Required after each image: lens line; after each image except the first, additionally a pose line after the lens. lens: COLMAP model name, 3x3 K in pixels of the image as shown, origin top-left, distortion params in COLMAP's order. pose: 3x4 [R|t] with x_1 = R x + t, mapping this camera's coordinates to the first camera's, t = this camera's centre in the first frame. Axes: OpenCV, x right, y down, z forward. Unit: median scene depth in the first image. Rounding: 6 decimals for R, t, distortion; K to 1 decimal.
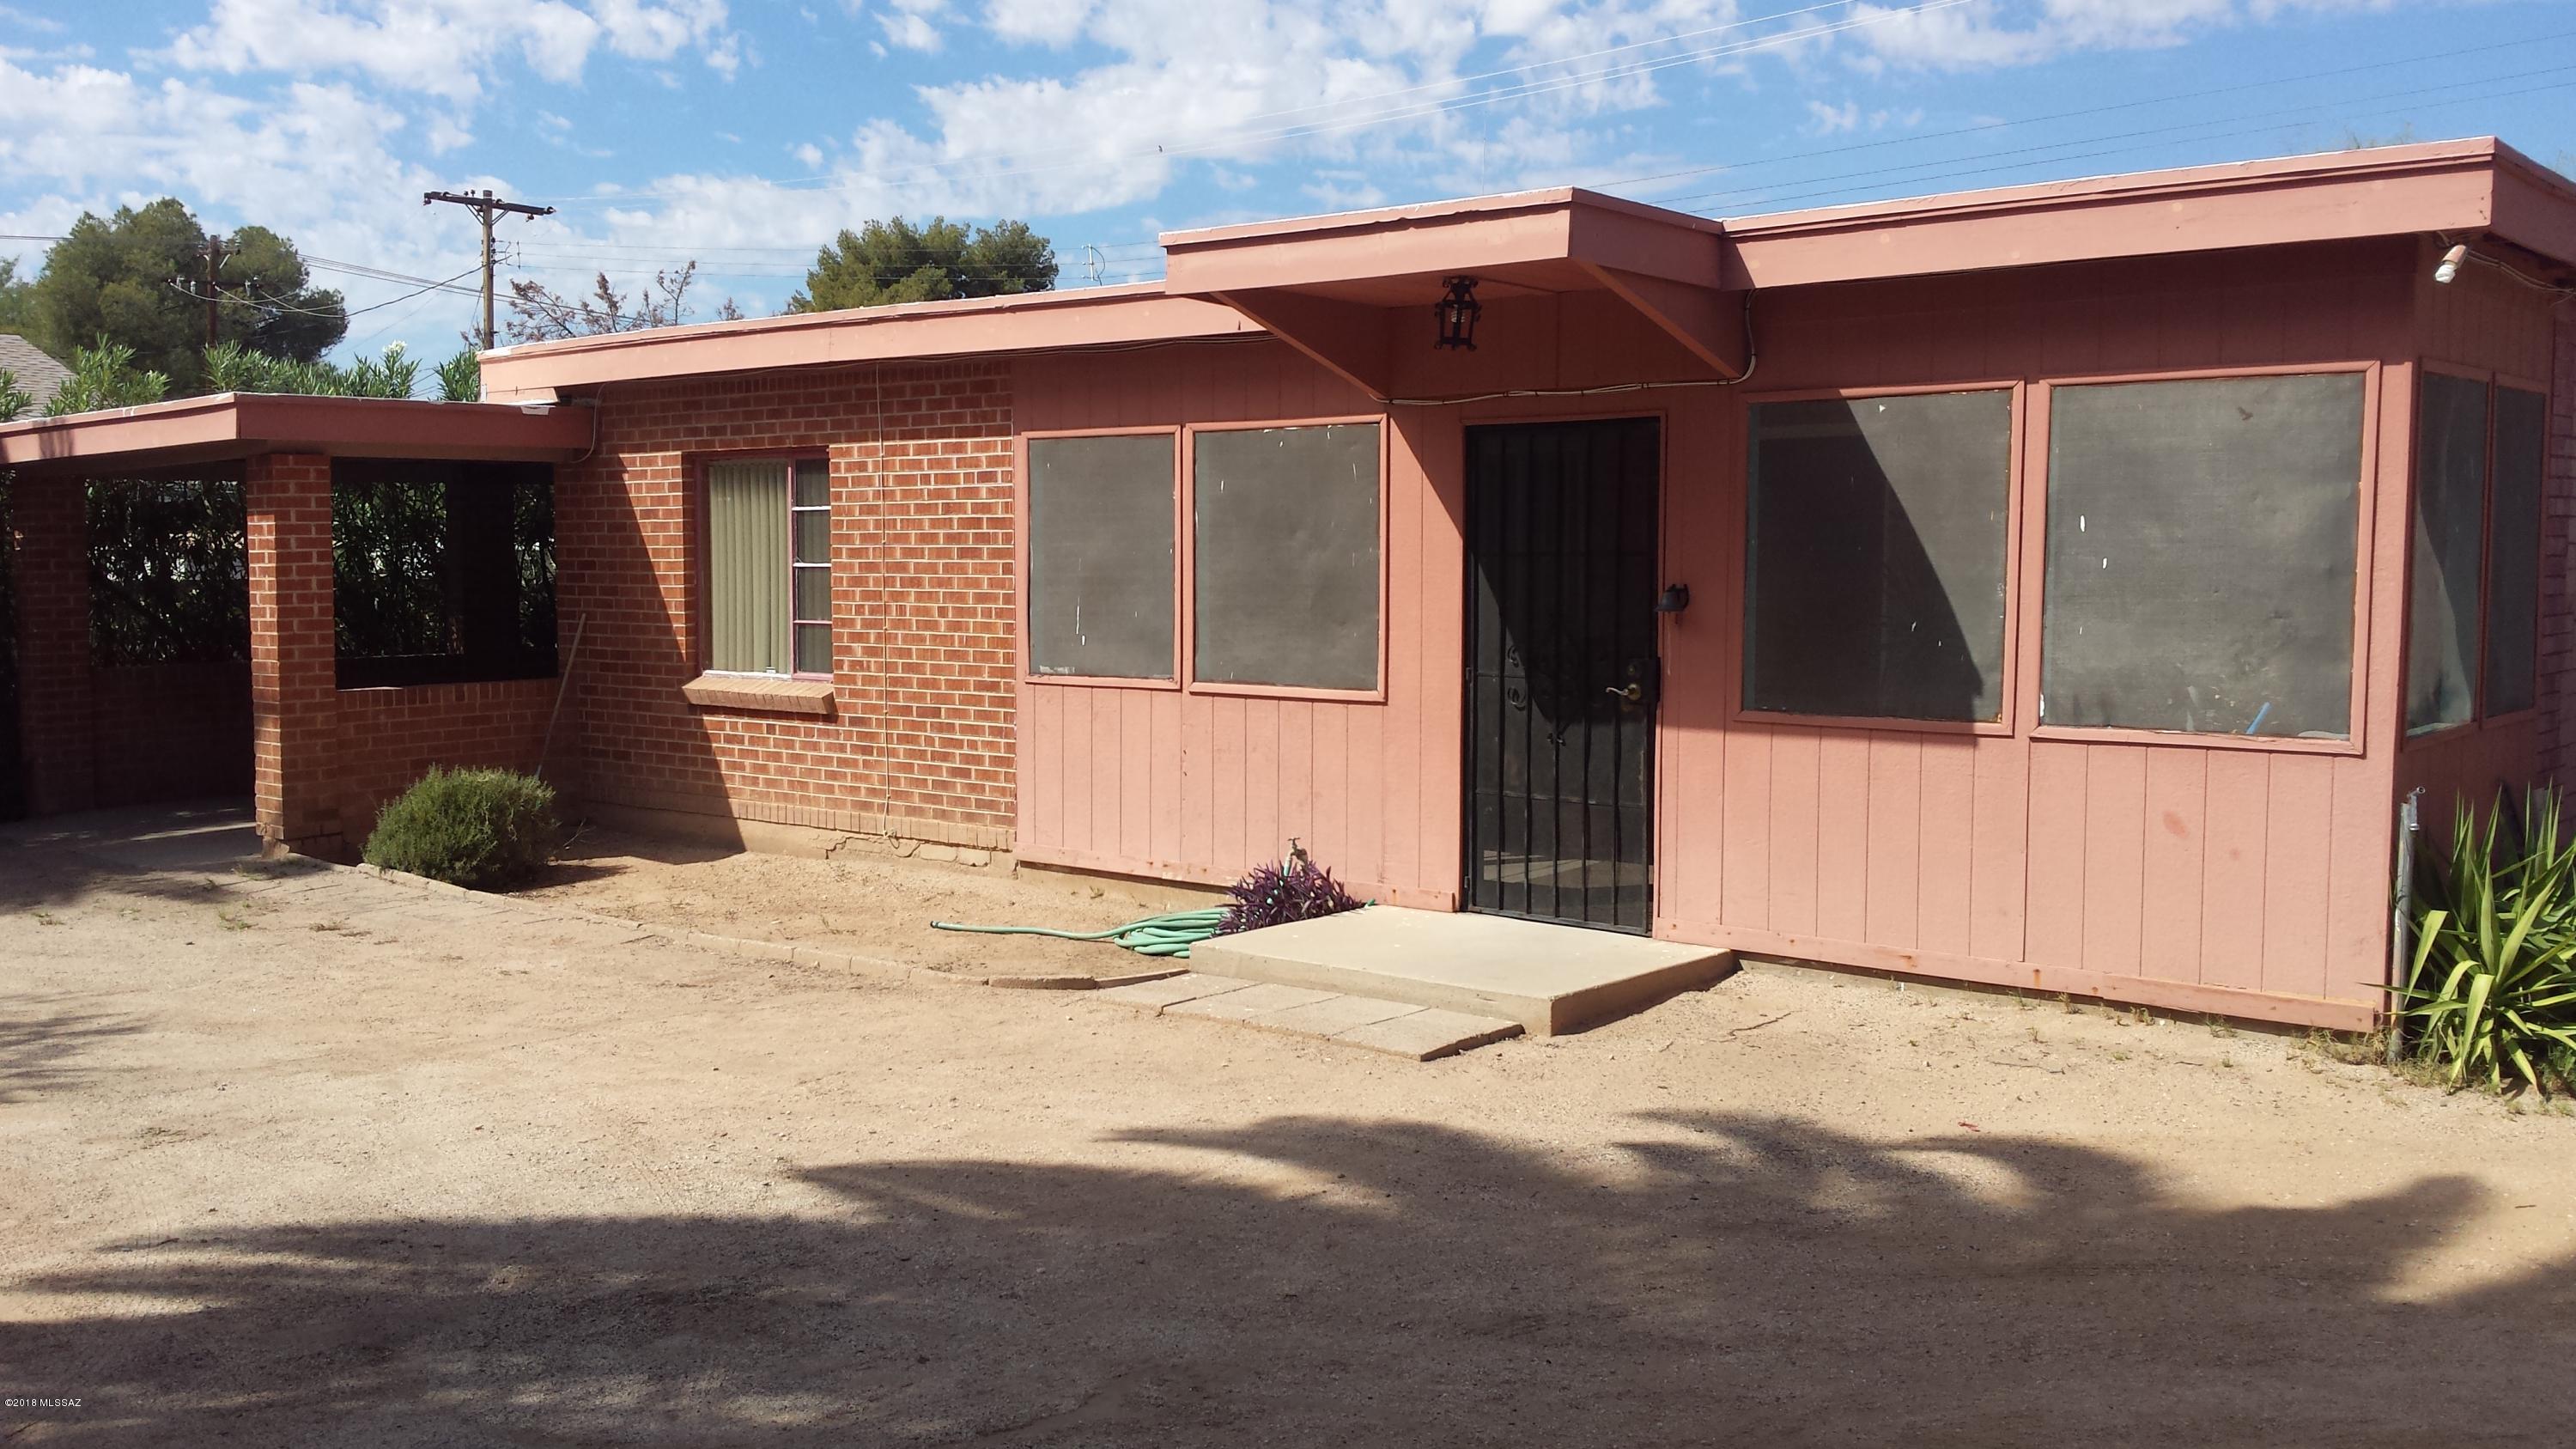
lens RADIAL K [[2297.7, 0, 1286.4], [0, 2297.7, 719.9], [0, 0, 1]] dist [-0.008201, -0.006778]
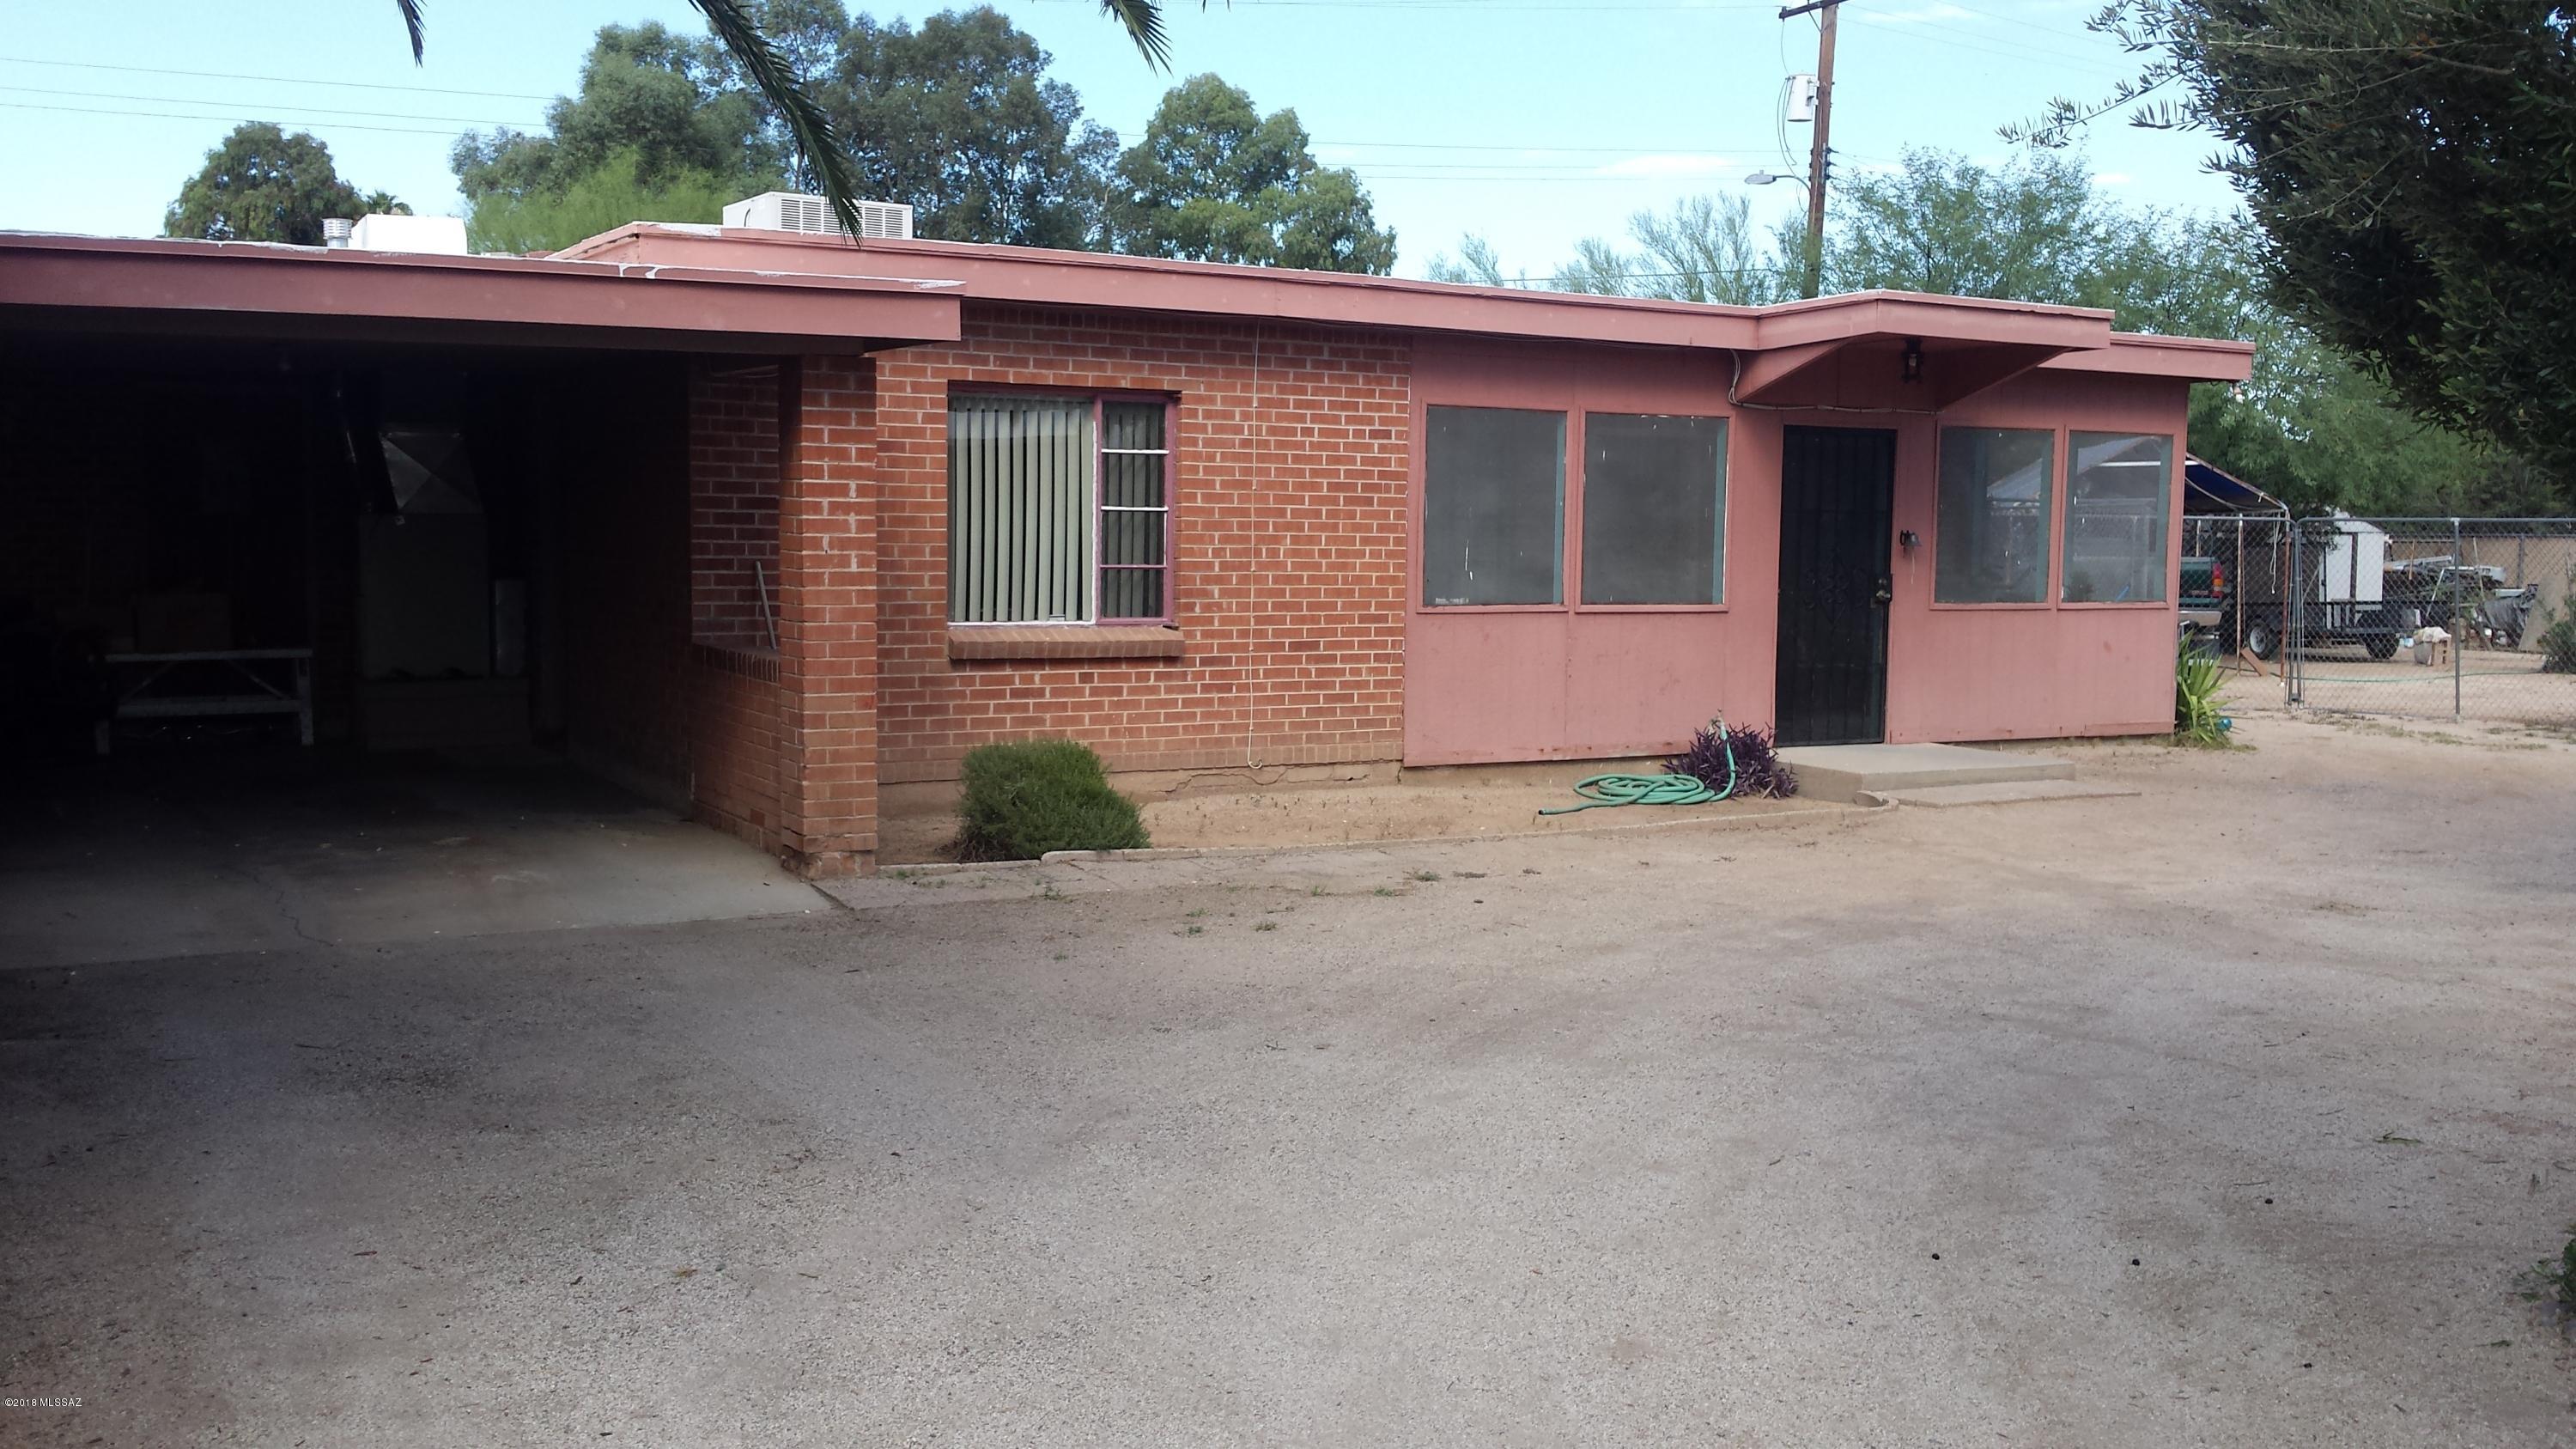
lens RADIAL K [[2297.7, 0, 1287.9], [0, 2297.7, 728.6], [0, 0, 1]] dist [-0.008201, -0.006778]
pose [[0.343046, -0.062804, 0.937217, -1.196750], [0.064241, 0.996995, 0.043296, -0.012195], [-0.937119, 0.045355, 0.346050, 0.639240]]
